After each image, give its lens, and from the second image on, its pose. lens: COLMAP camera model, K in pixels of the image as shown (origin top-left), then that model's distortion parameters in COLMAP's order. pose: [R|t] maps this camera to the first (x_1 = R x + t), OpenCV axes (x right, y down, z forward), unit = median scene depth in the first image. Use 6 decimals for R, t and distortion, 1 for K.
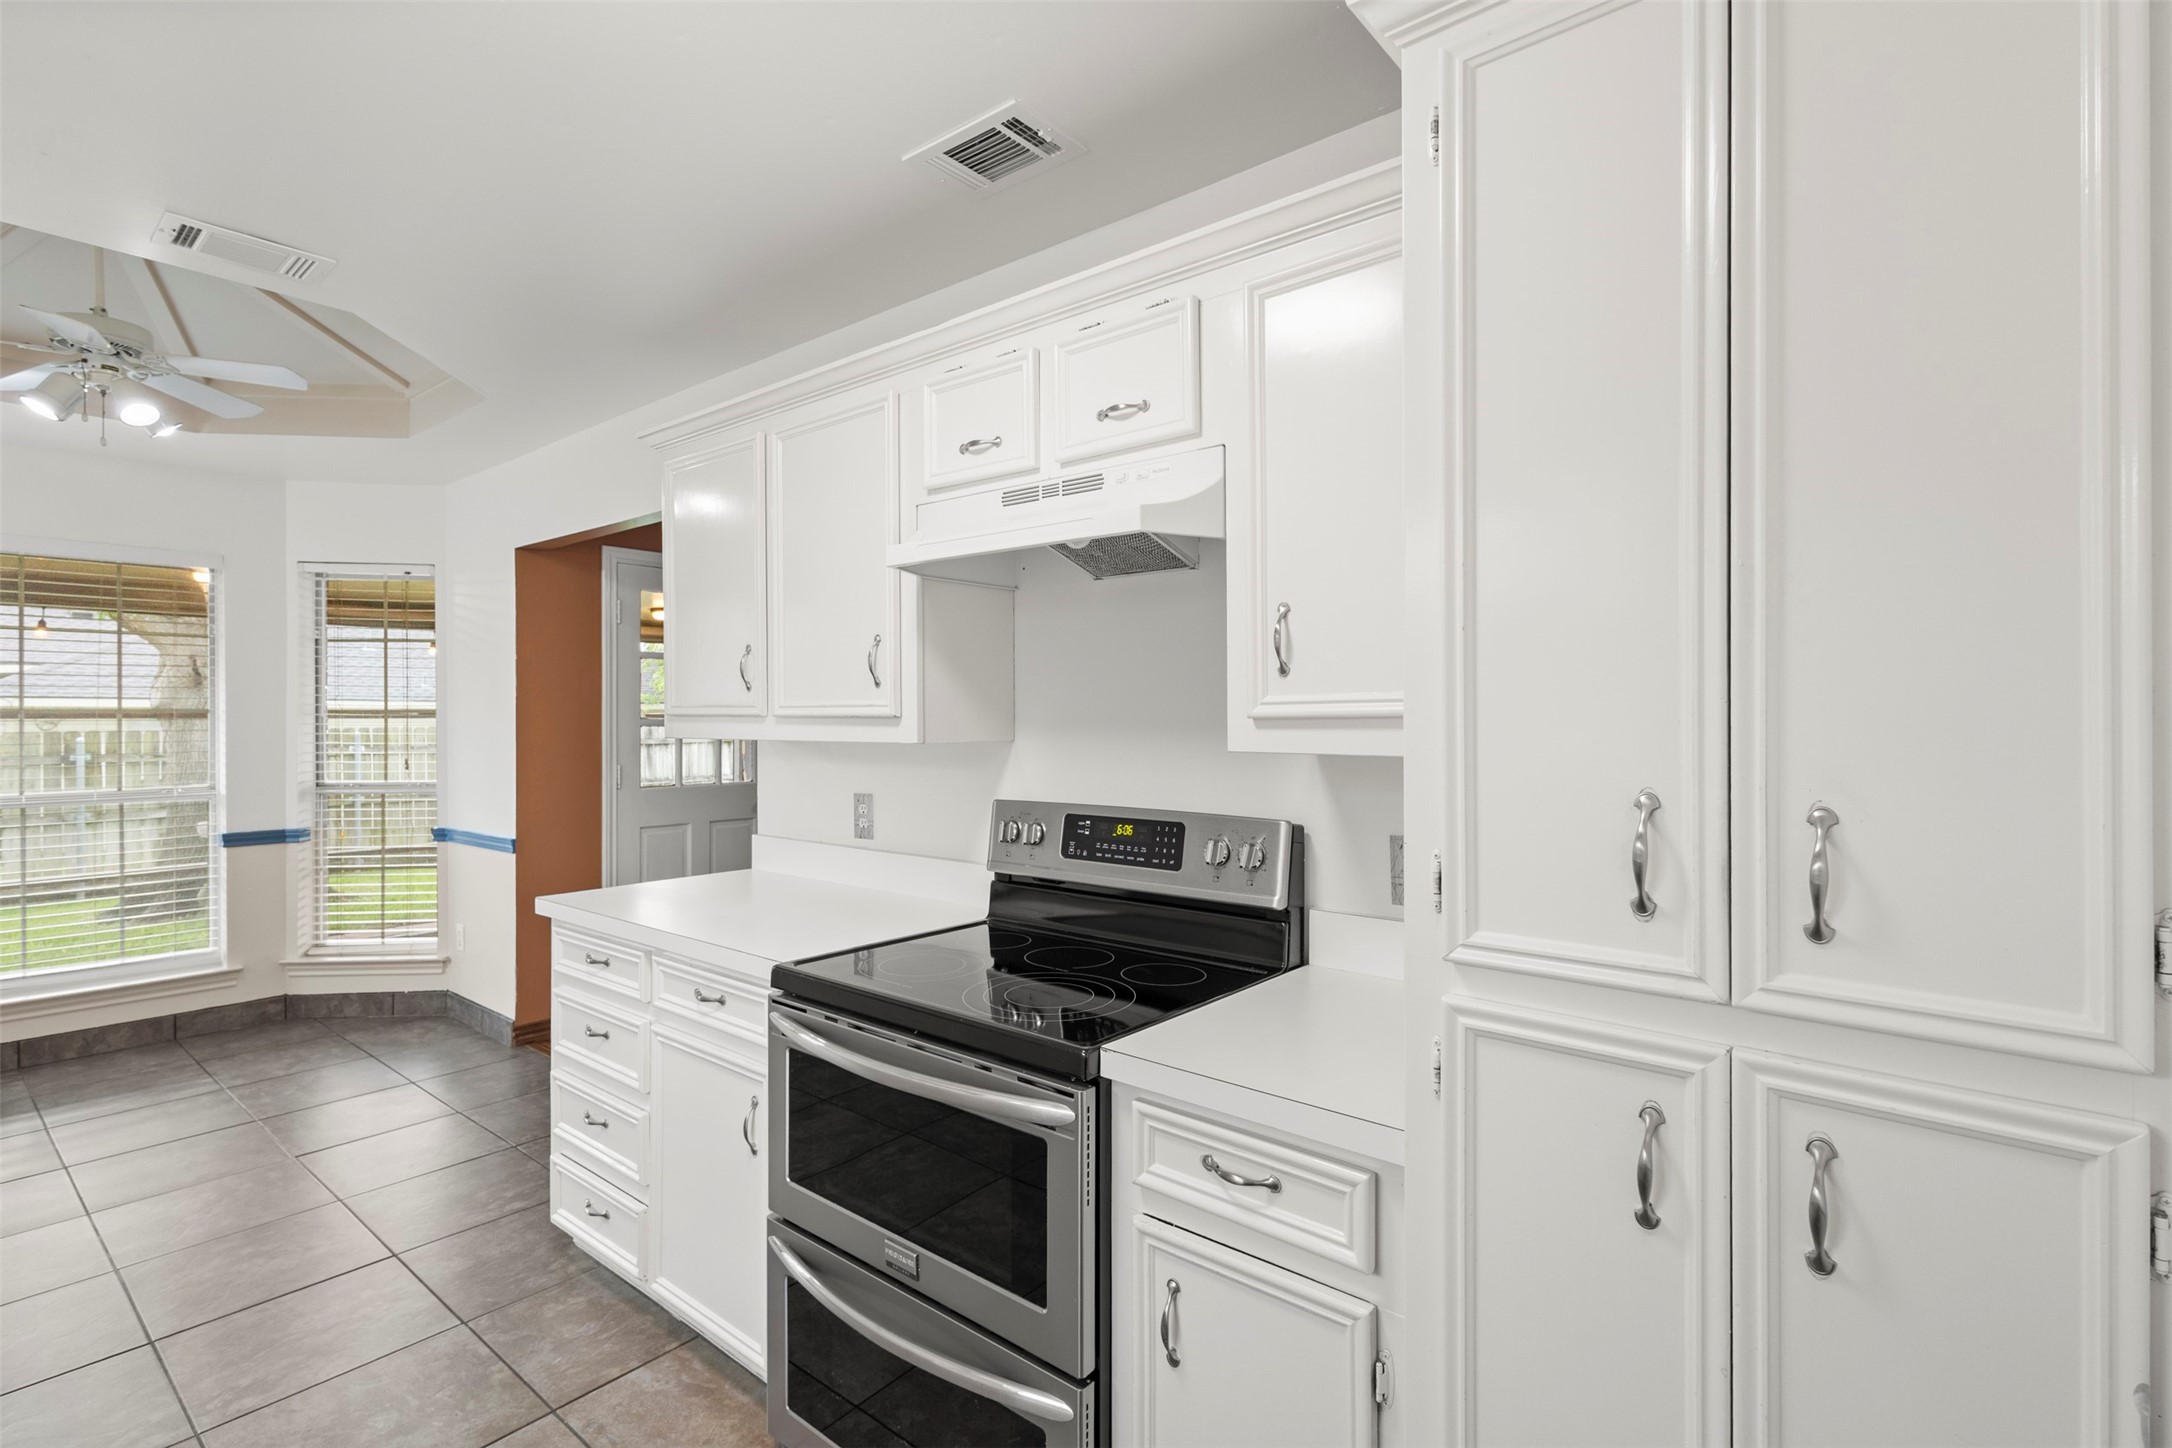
lens RADIAL K [[994.8, 0, 1091.9], [0, 994.8, 714.8], [0, 0, 1]] dist [0.009232, -0.004522]
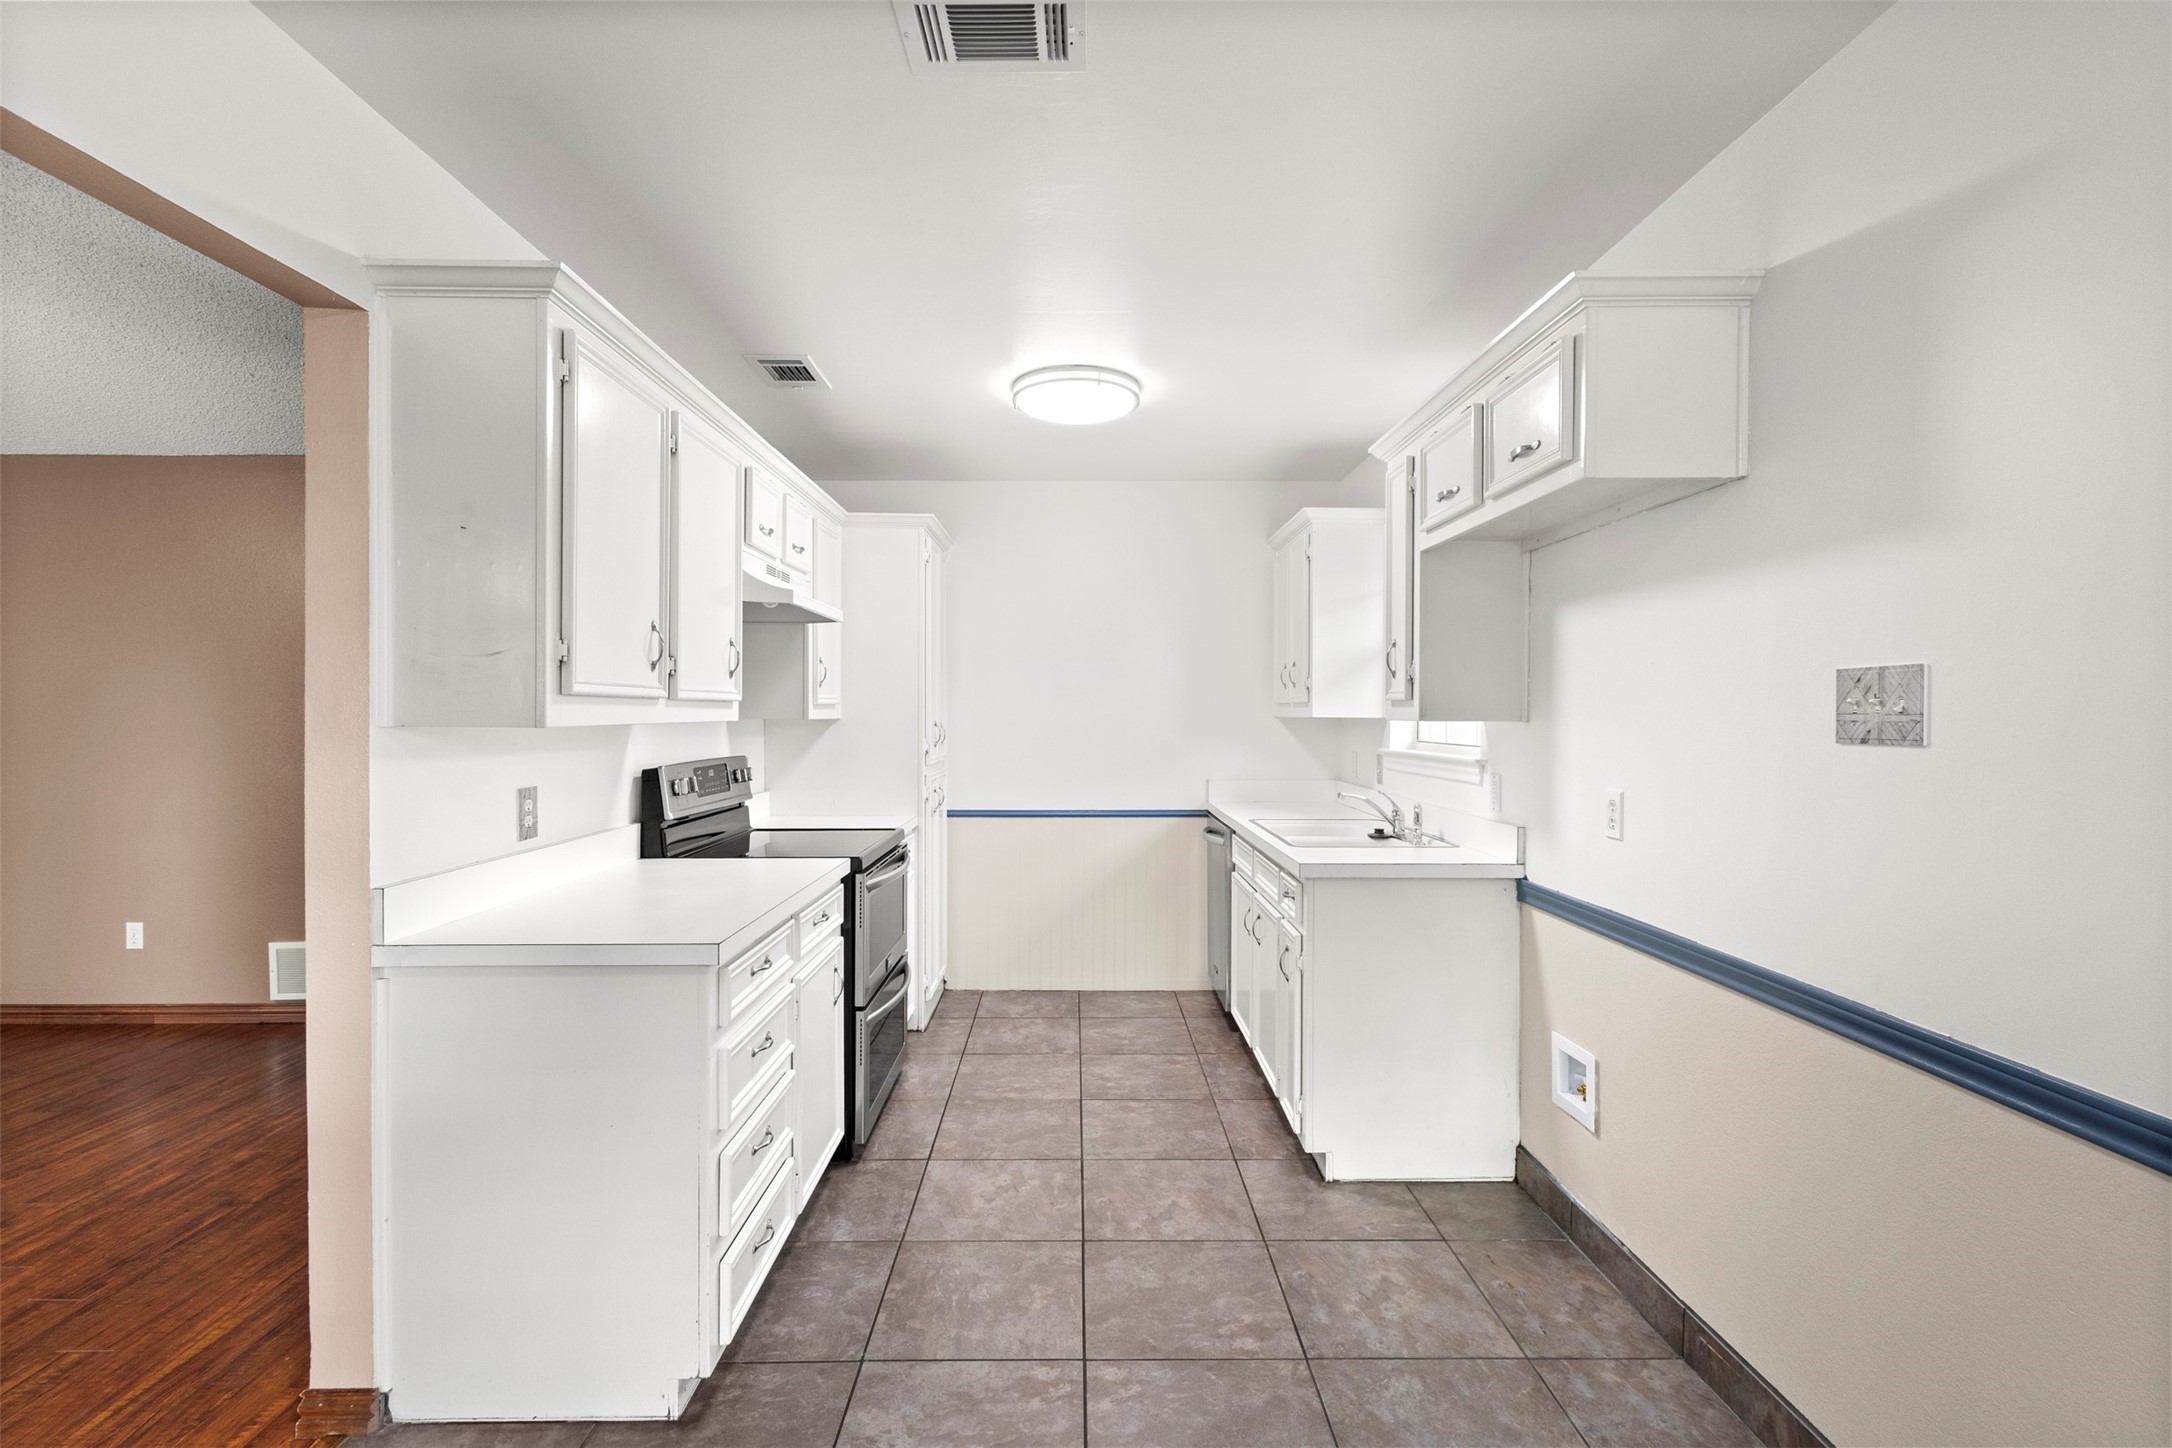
lens RADIAL K [[994.8, 0, 1085.3], [0, 994.8, 723.3], [0, 0, 1]] dist [0.009232, -0.004522]
pose [[-0.634808, -0.009947, 0.772606, -0.866569], [-0.001347, 0.999930, 0.011767, 0.008864], [-0.772668, 0.006429, -0.634777, 0.843497]]
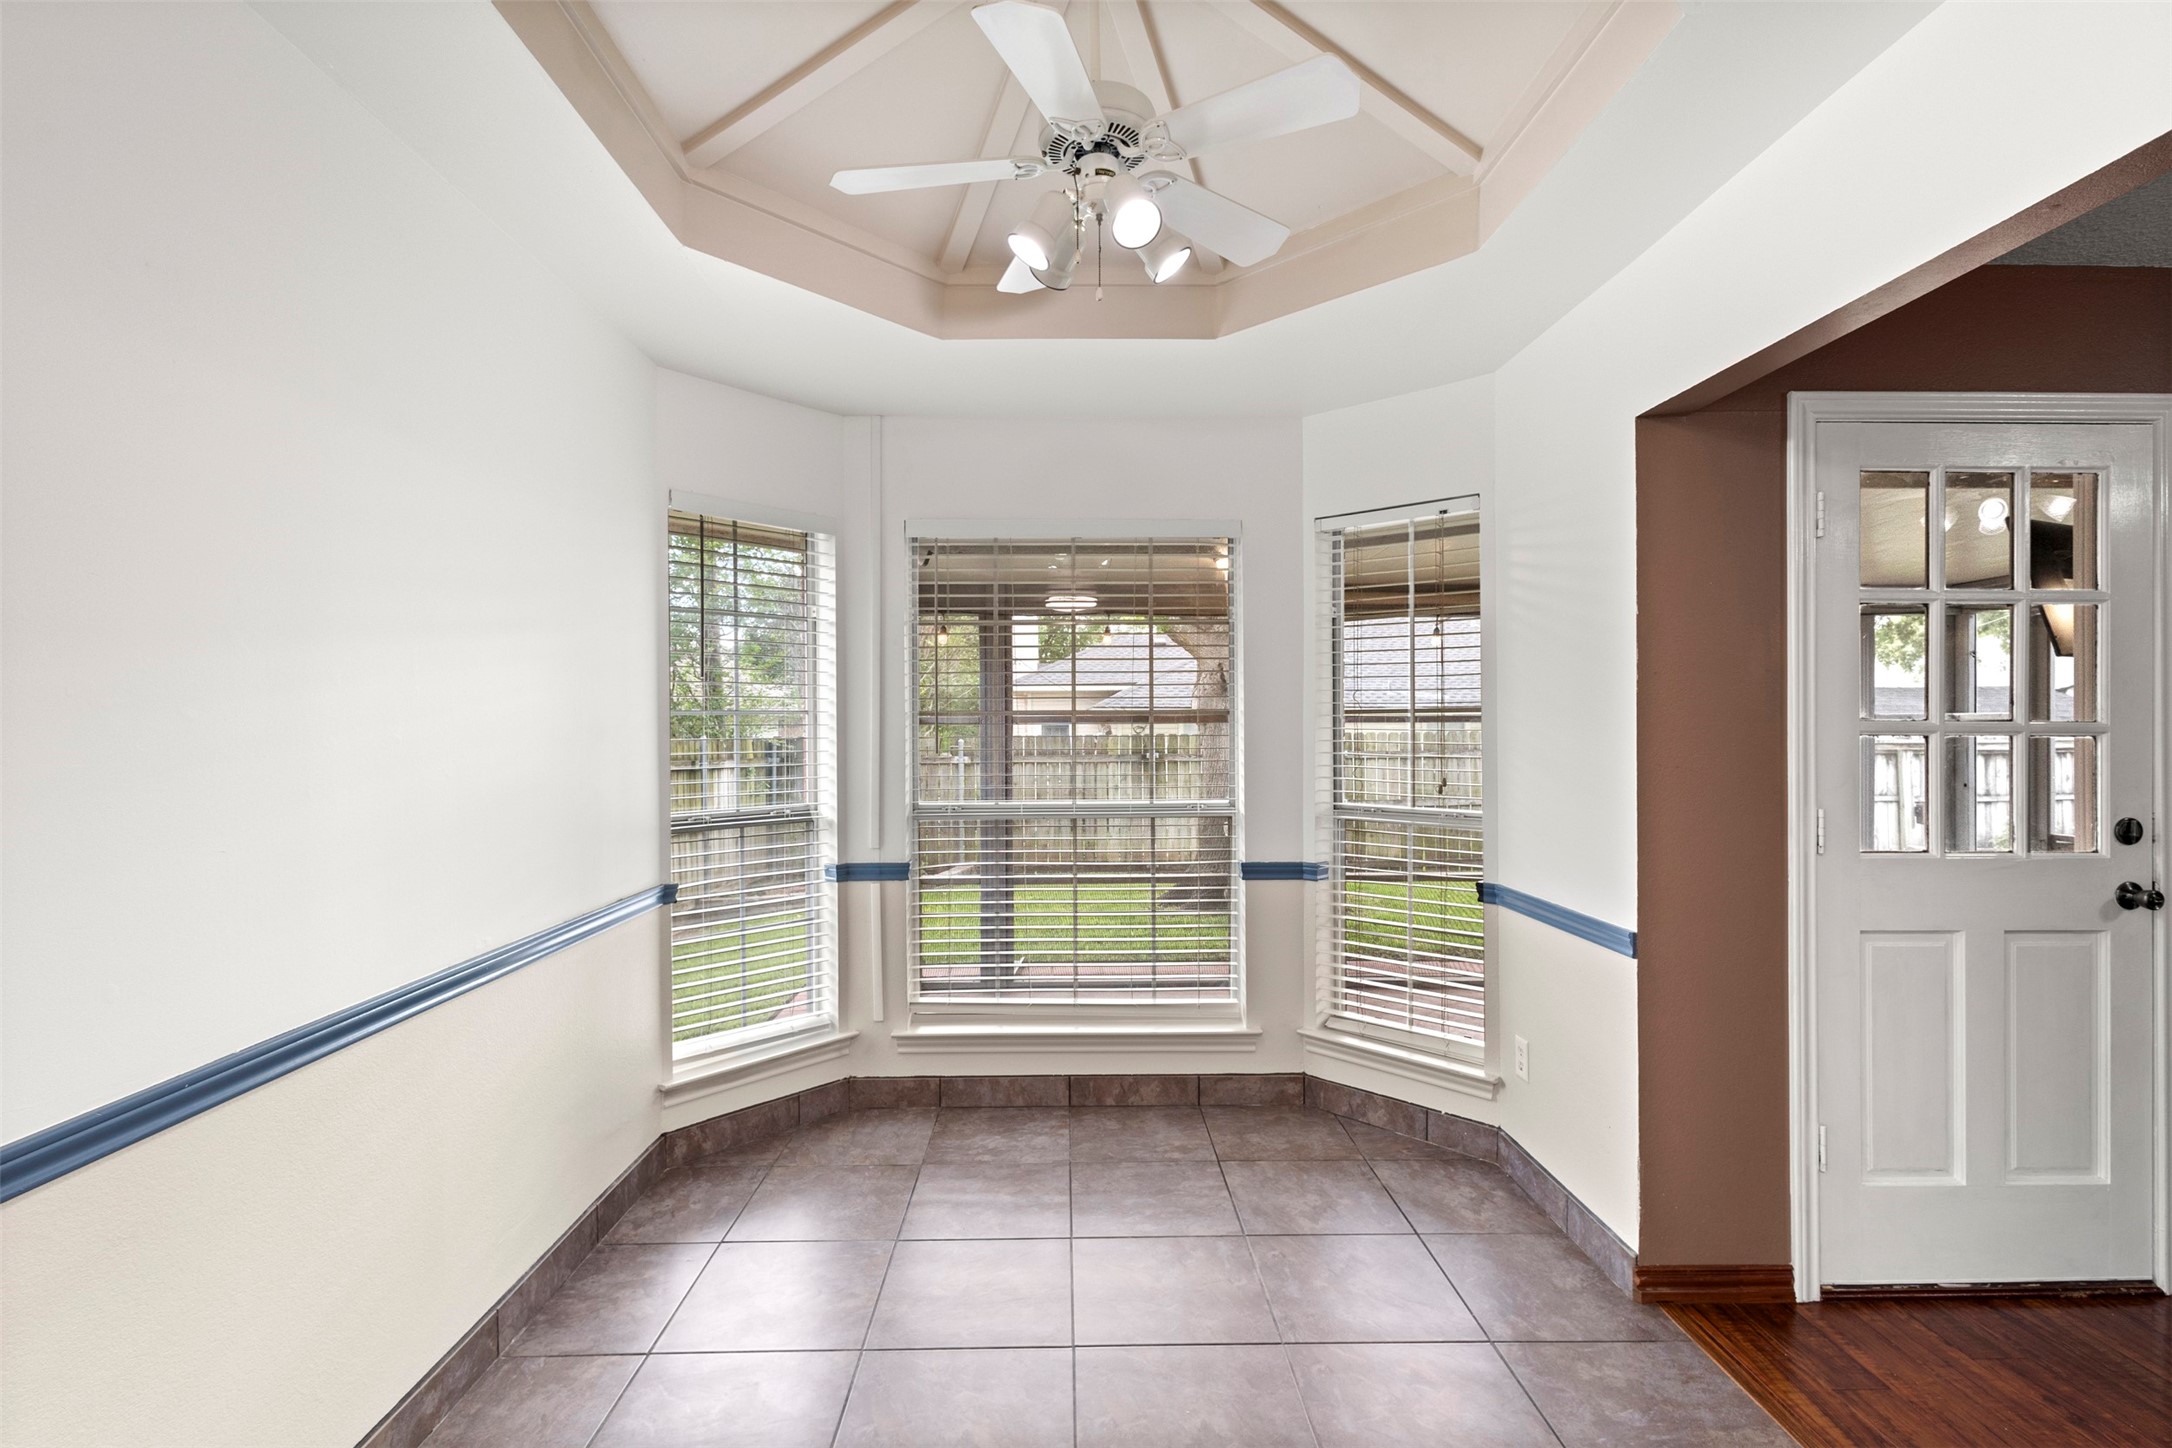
lens RADIAL K [[994.8, 0, 1084.0], [0, 994.8, 723.4], [0, 0, 1]] dist [0.009232, -0.004522]
pose [[0.642371, -0.001114, -0.766393, -0.383087], [0.003442, 0.999993, 0.001431, 0.004745], [0.766386, -0.003558, 0.642370, 0.441293]]
